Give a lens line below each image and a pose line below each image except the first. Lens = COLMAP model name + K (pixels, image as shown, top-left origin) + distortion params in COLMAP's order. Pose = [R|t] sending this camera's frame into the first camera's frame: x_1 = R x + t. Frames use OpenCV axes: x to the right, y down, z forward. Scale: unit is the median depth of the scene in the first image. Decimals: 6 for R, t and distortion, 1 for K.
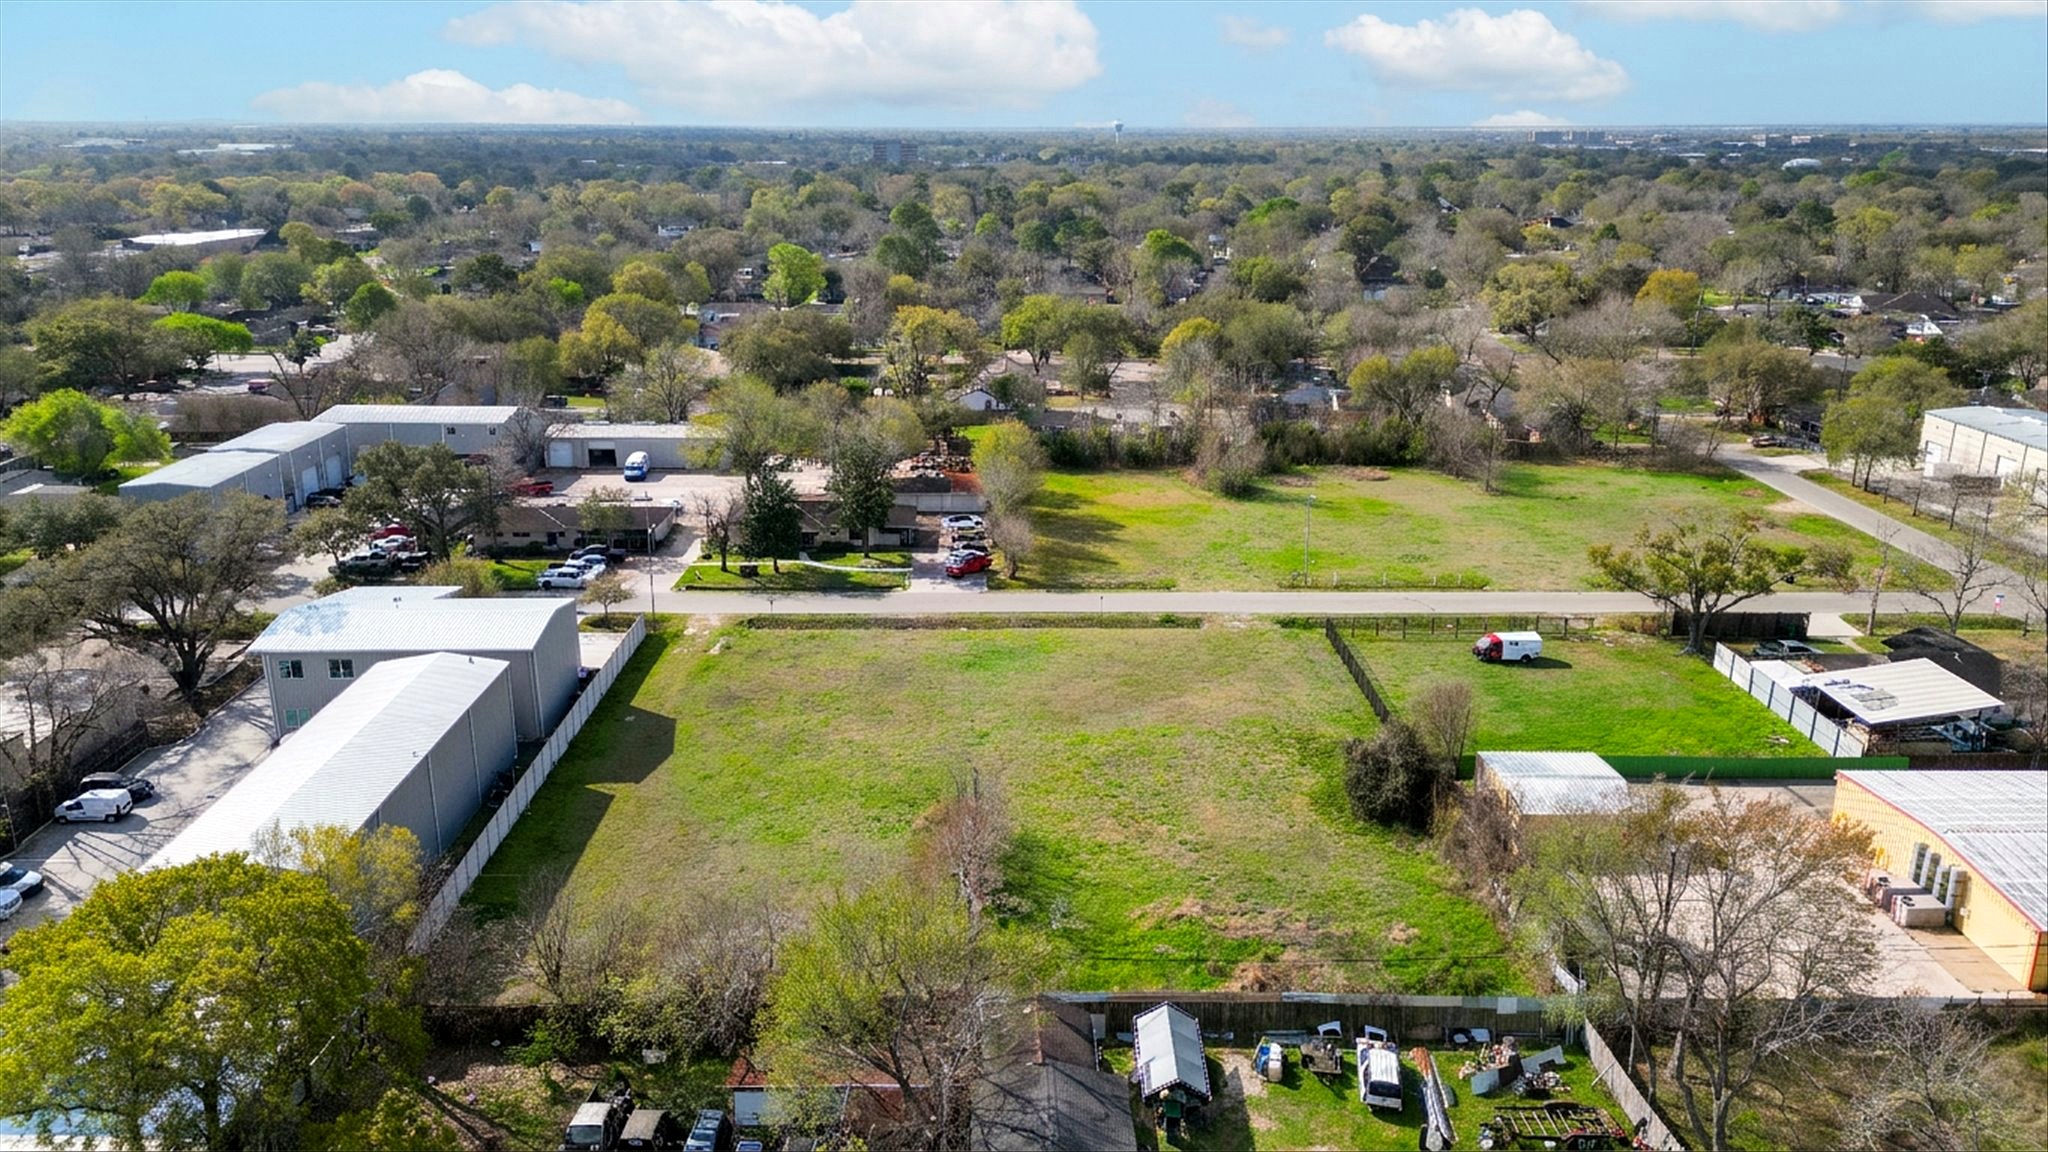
lens RADIAL K [[1453.5, 0, 1024.0], [0, 1453.5, 576.0], [0, 0, 1]] dist [0.039857, -0.030530]
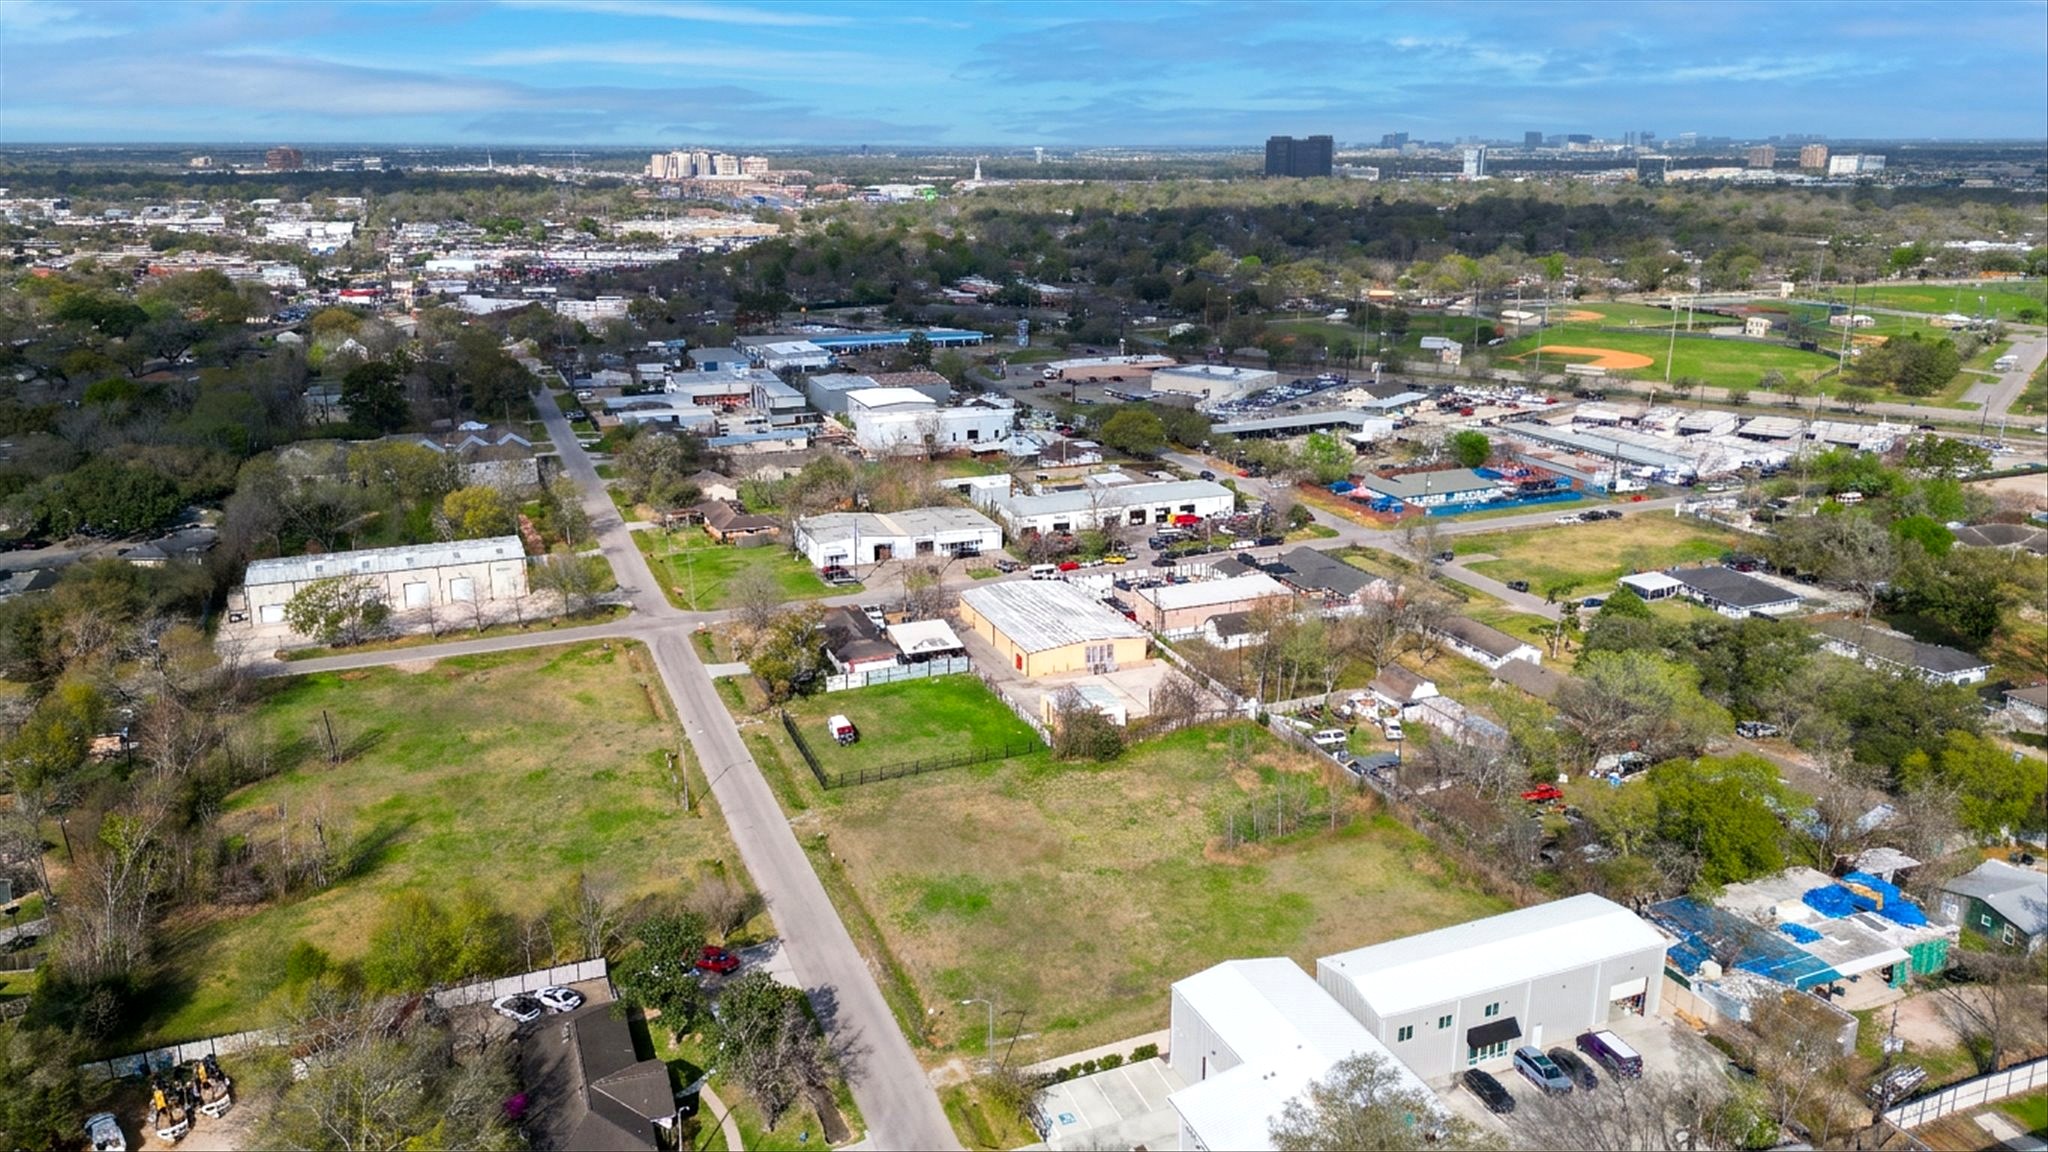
lens RADIAL K [[1453.5, 0, 1024.0], [0, 1453.5, 576.0], [0, 0, 1]] dist [0.039857, -0.030530]
pose [[-0.367881, -0.269854, 0.889855, -0.918612], [0.282580, 0.879263, 0.383465, -0.548489], [-0.885896, 0.392525, -0.247208, 1.027303]]
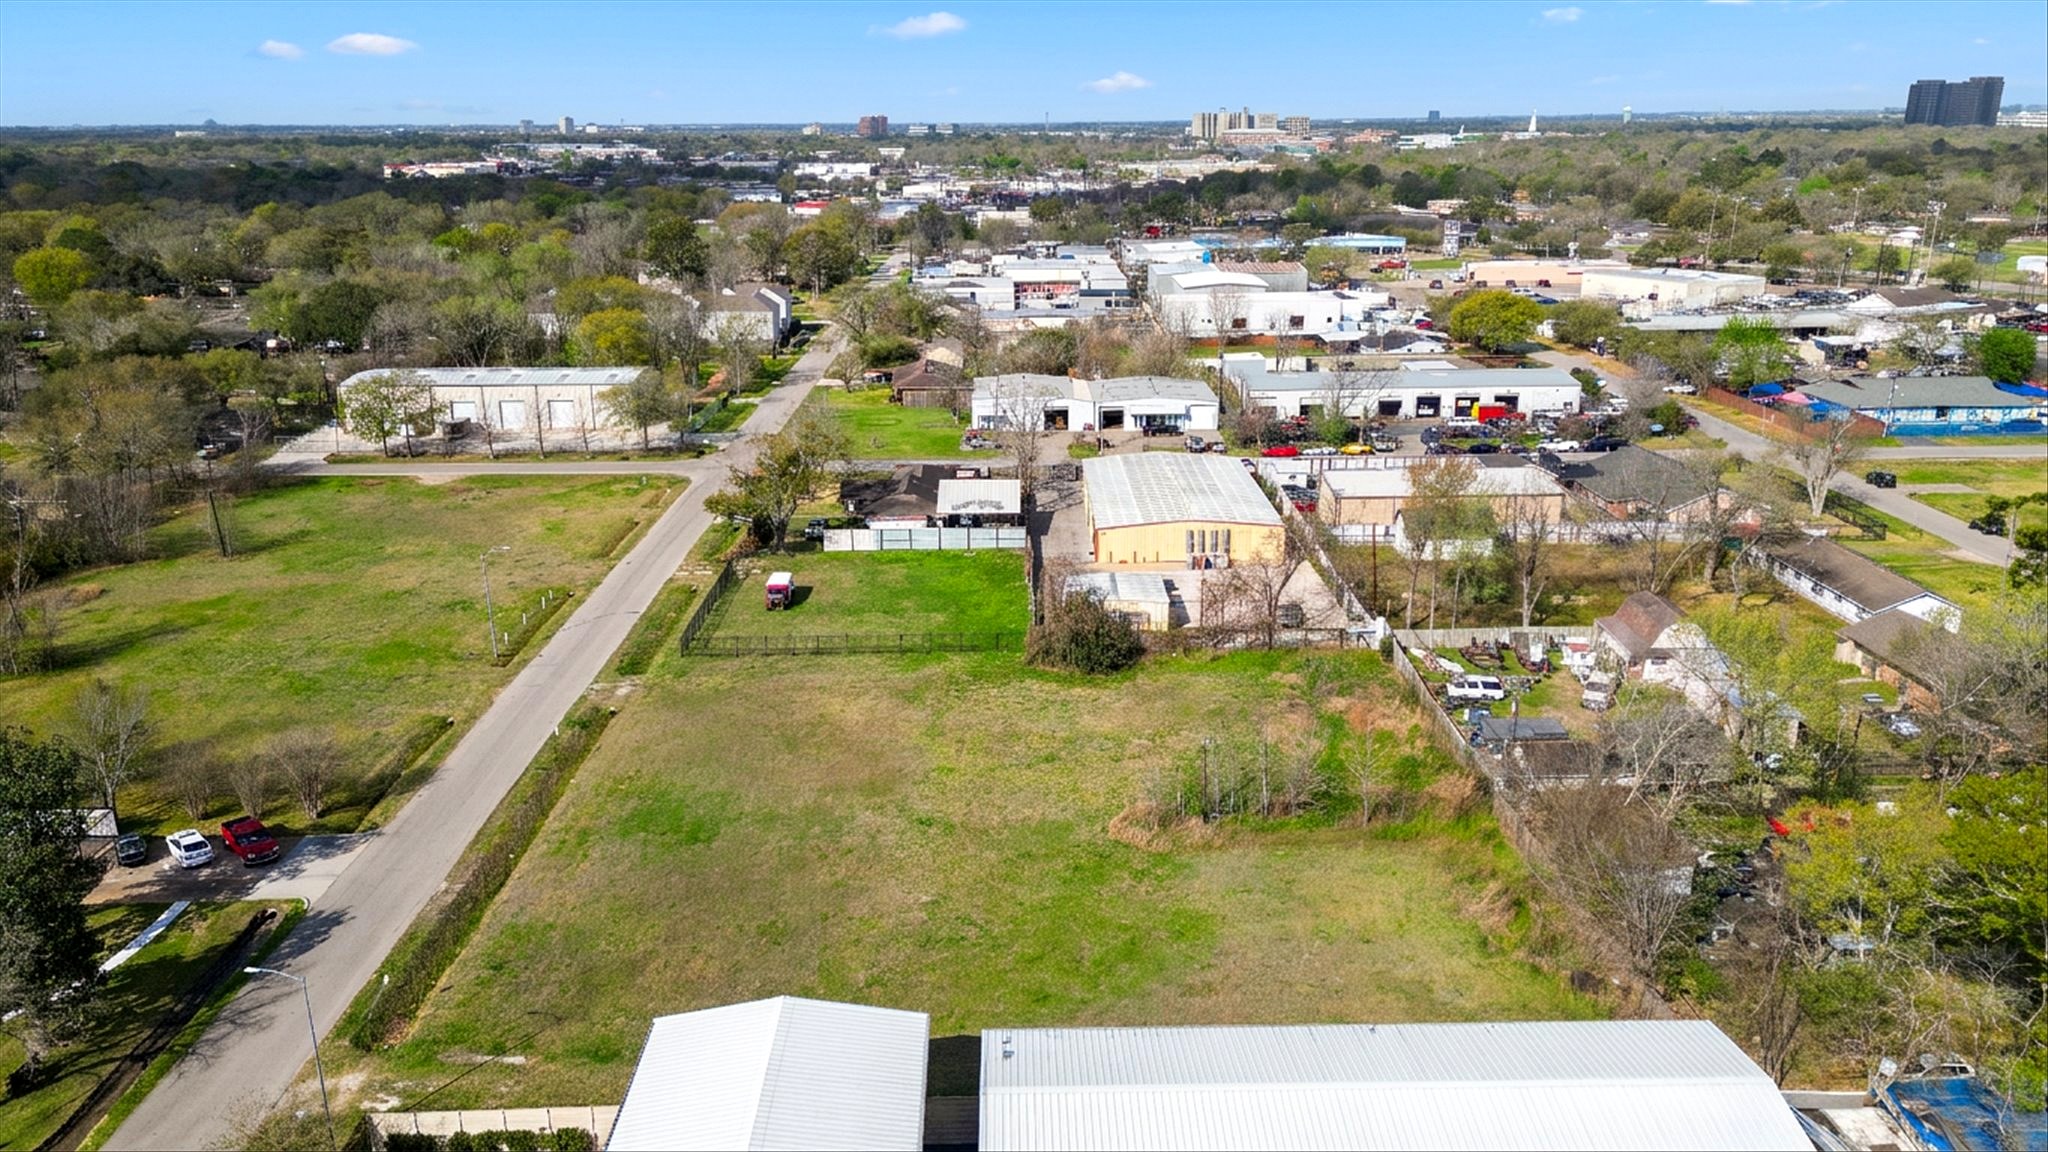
lens RADIAL K [[1461.3, 0, 1009.0], [0, 1461.3, 550.6], [0, 0, 1]] dist [0.082081, -0.127625]
pose [[0.010677, -0.284212, 0.958702, -0.631803], [0.314929, 0.910921, 0.266539, -0.193753], [-0.949055, 0.299077, 0.099233, 0.649136]]
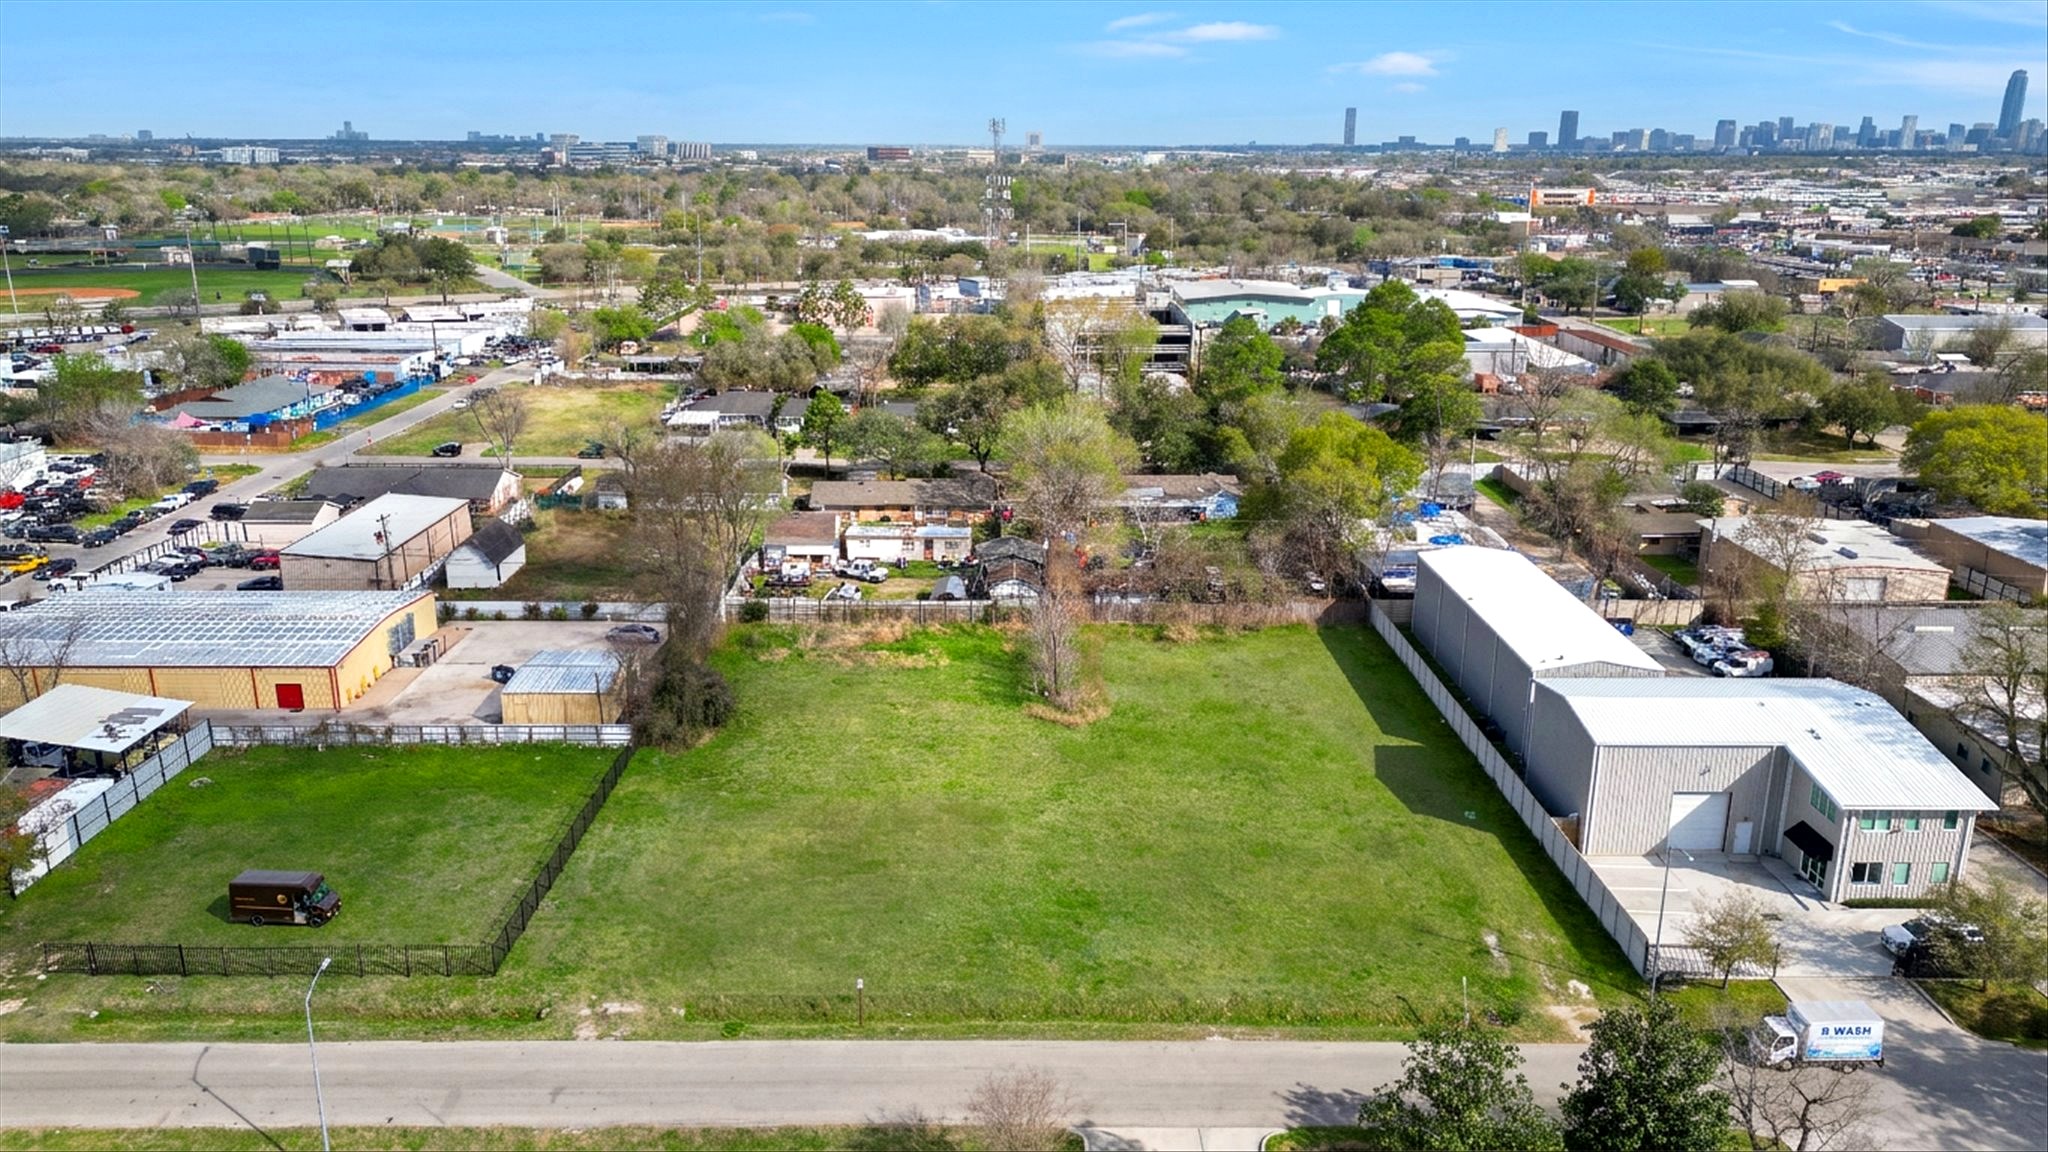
lens RADIAL K [[1453.5, 0, 1024.0], [0, 1453.5, 576.0], [0, 0, 1]] dist [0.039857, -0.030530]
pose [[-0.999934, -0.006403, 0.009541, -0.012829], [0.000103, 0.825347, 0.564625, -0.402633], [-0.011490, 0.564589, -0.825292, 1.315891]]
